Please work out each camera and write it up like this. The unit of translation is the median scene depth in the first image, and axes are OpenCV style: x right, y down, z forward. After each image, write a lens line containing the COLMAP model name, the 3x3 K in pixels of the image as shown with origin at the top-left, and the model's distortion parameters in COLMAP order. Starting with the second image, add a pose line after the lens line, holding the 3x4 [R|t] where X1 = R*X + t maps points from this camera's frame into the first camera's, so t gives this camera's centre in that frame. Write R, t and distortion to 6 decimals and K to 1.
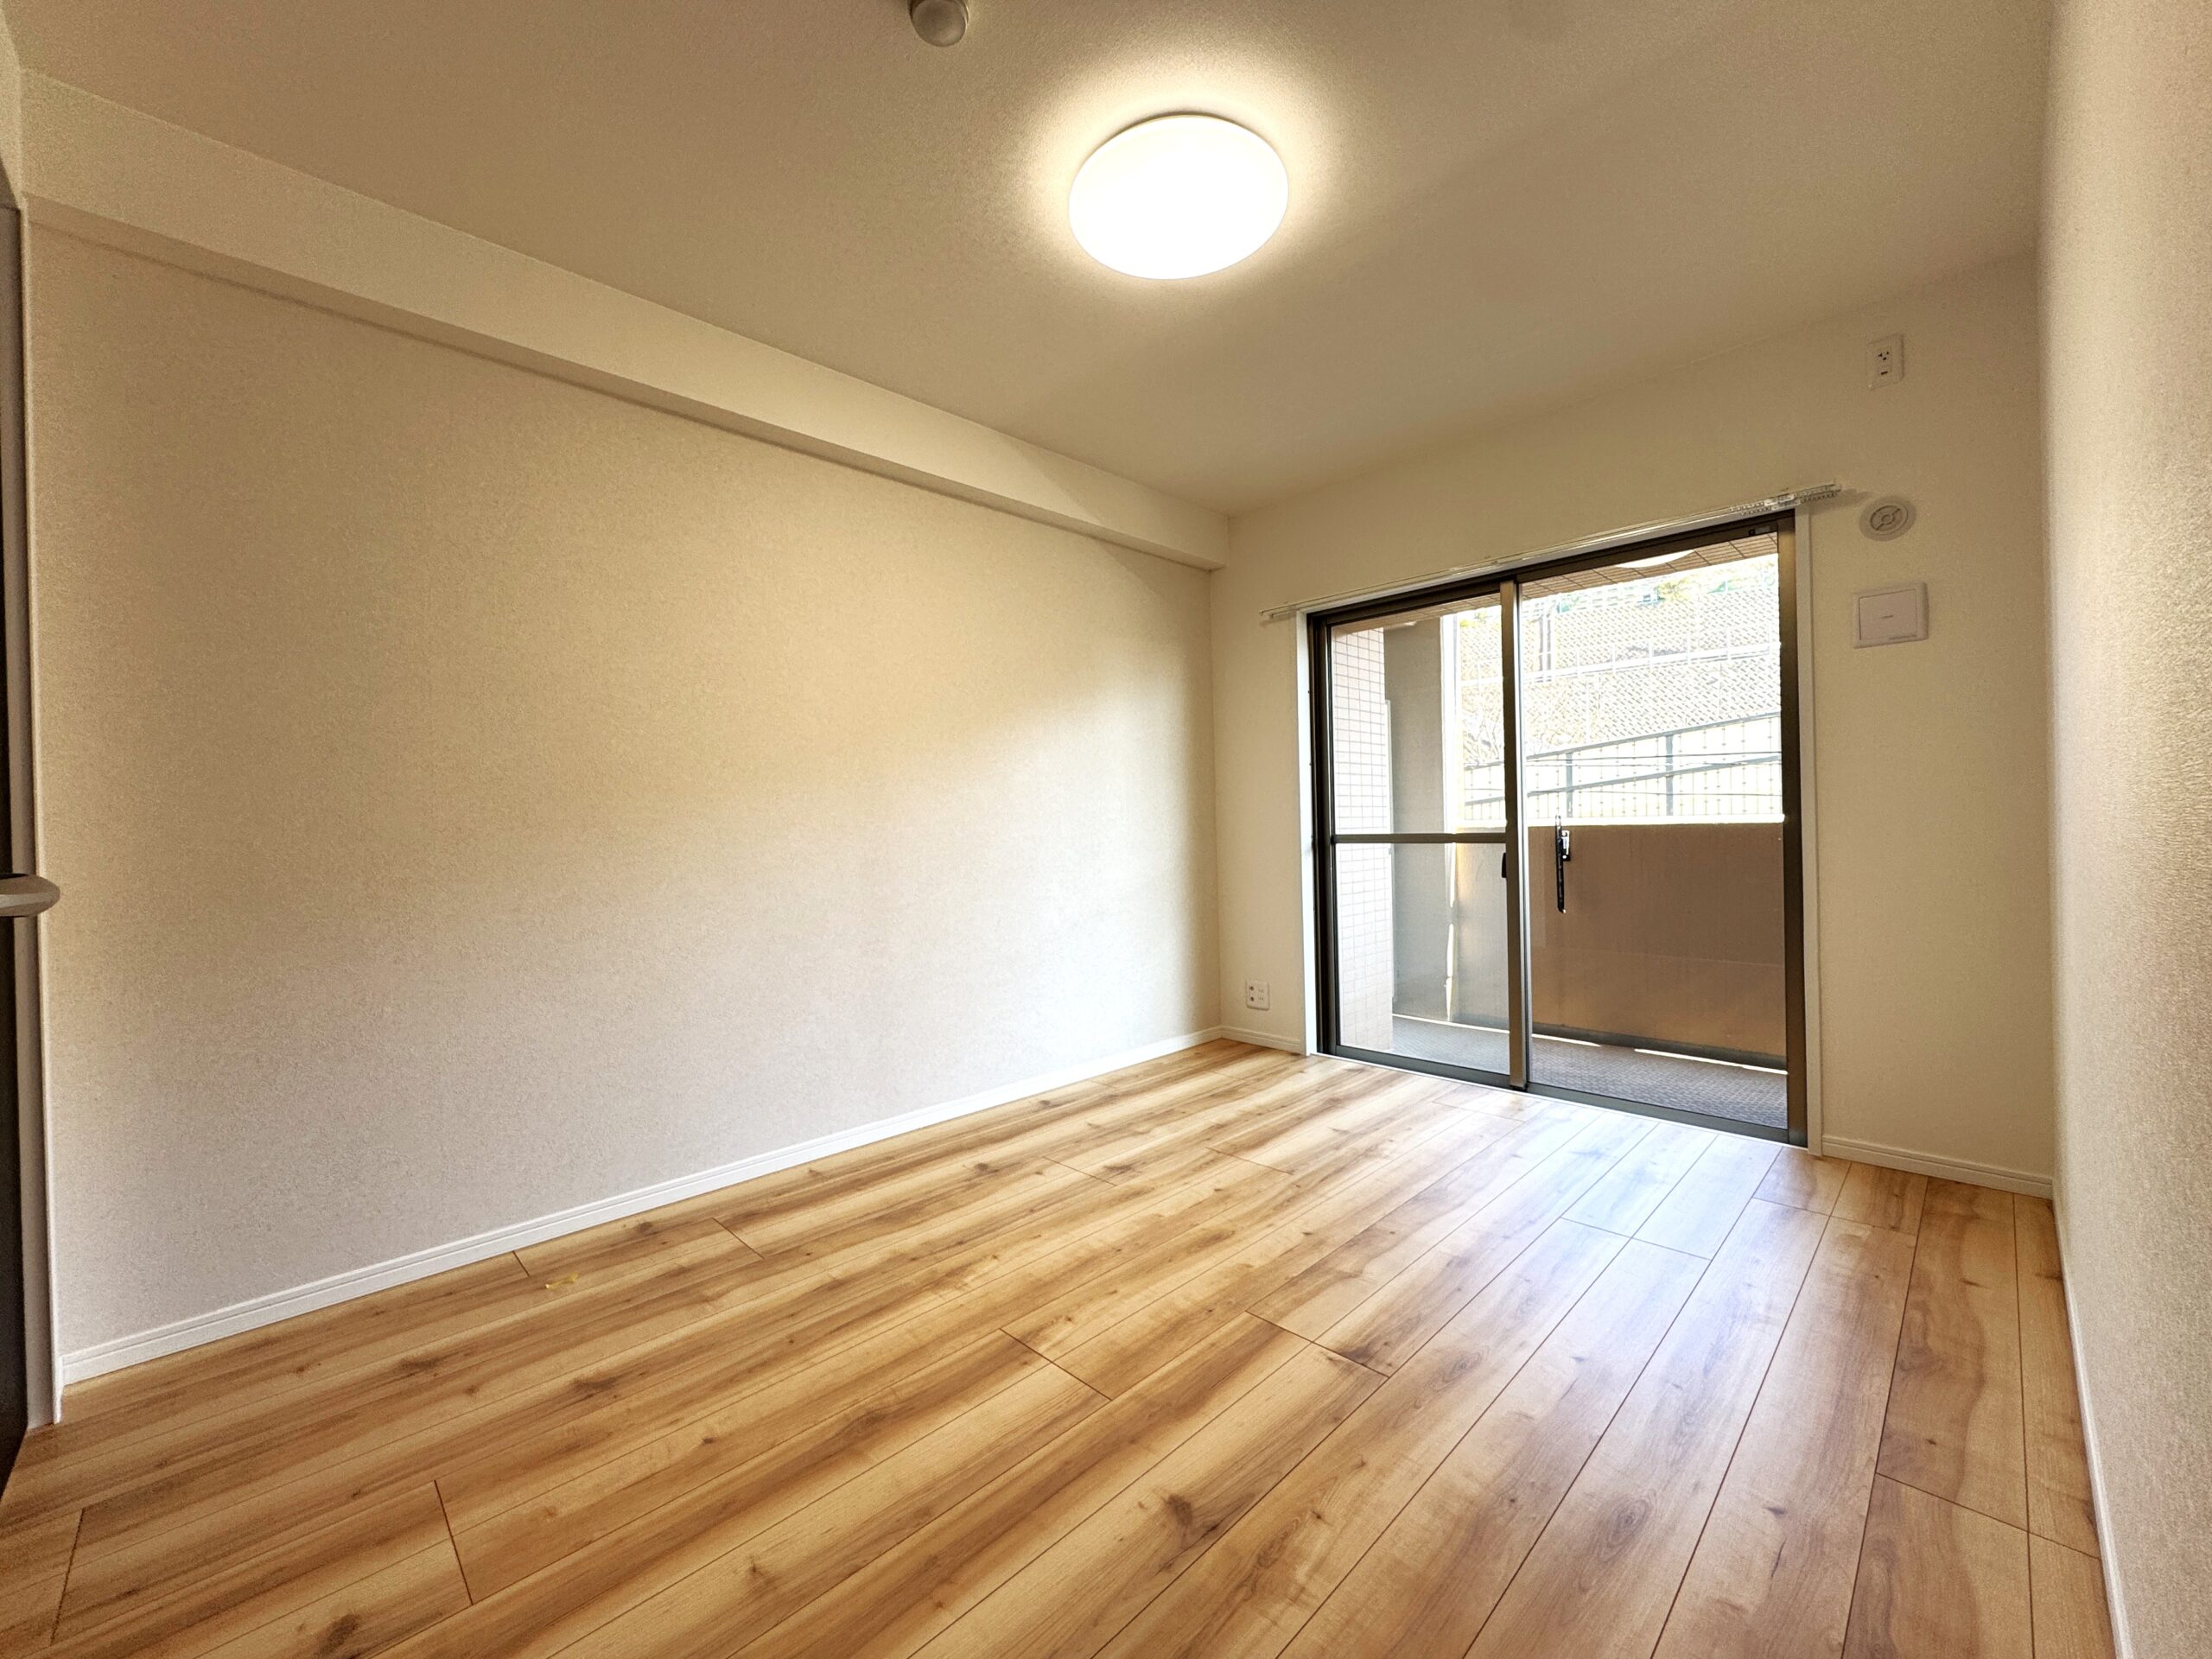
lens RADIAL K [[882.3, 0, 1046.3], [0, 882.3, 814.8], [0, 0, 1]] dist [-0.002003, 0.000257]
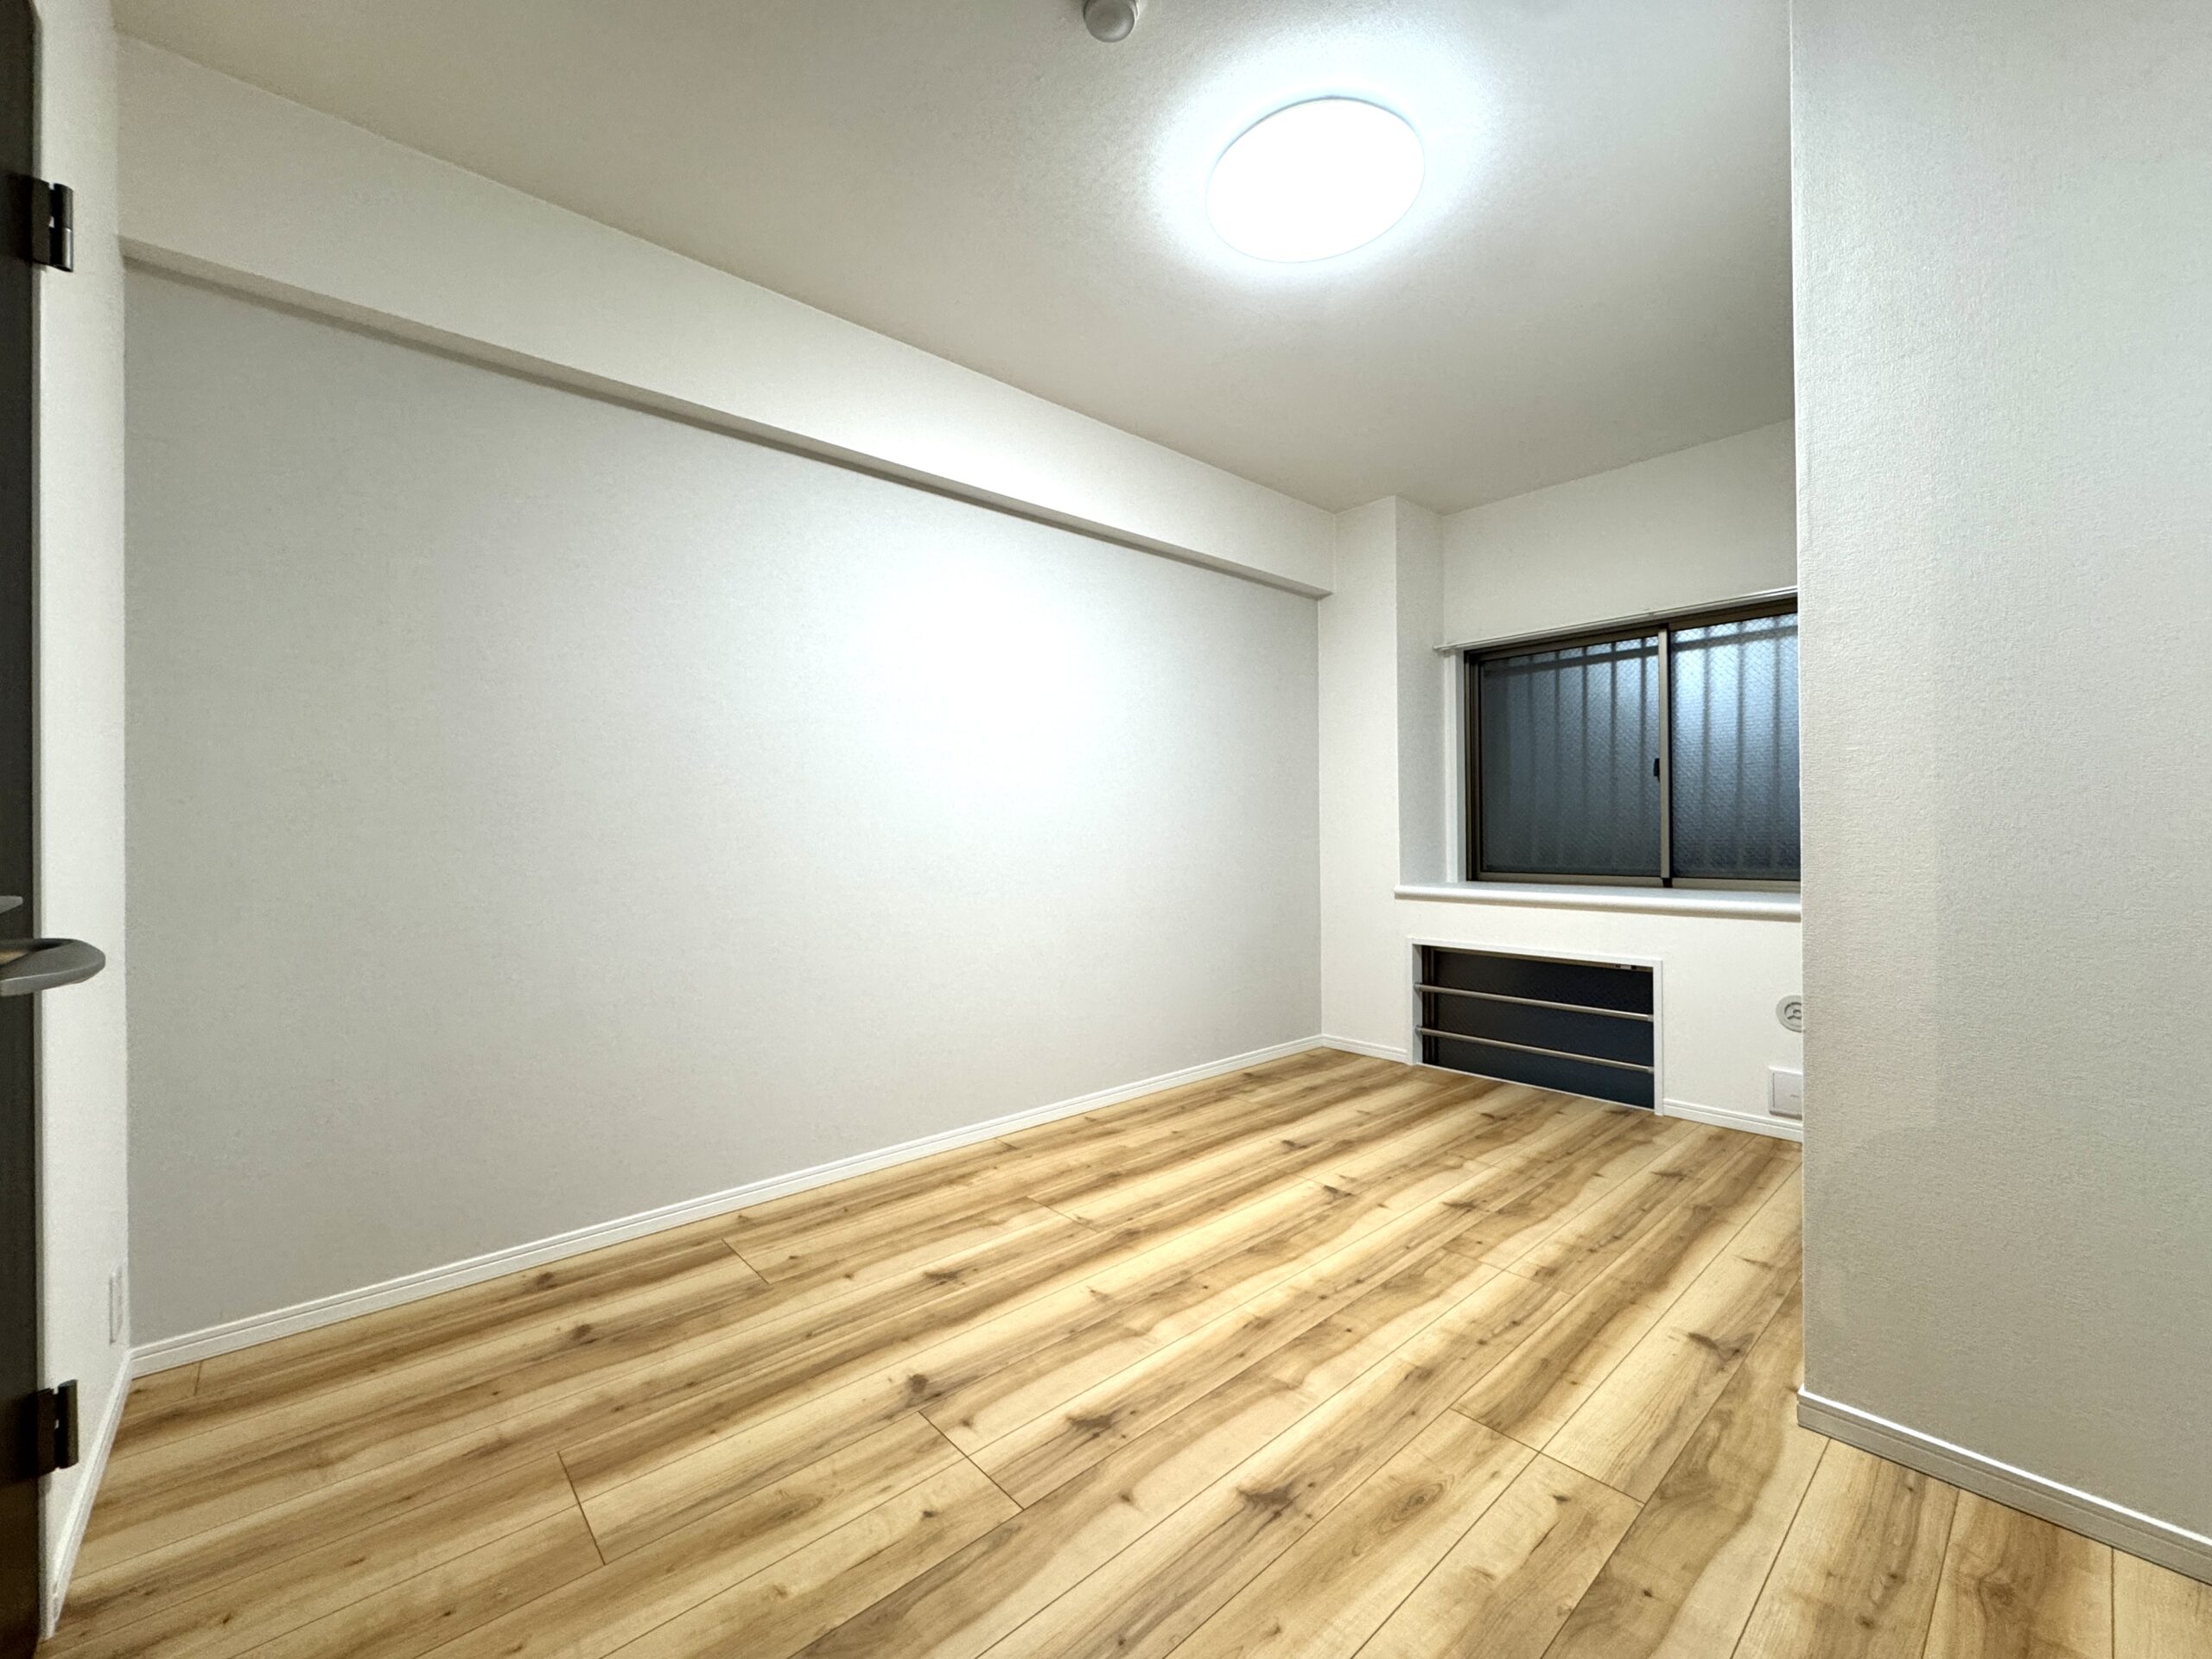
lens RADIAL K [[882.3, 0, 1114.1], [0, 882.3, 844.8], [0, 0, 1]] dist [-0.002003, 0.000257]
pose [[0.999678, 0.013193, -0.021687, 0.208236], [-0.012702, 0.999664, 0.022598, -0.000719], [0.021978, -0.022315, 0.999509, 0.195990]]
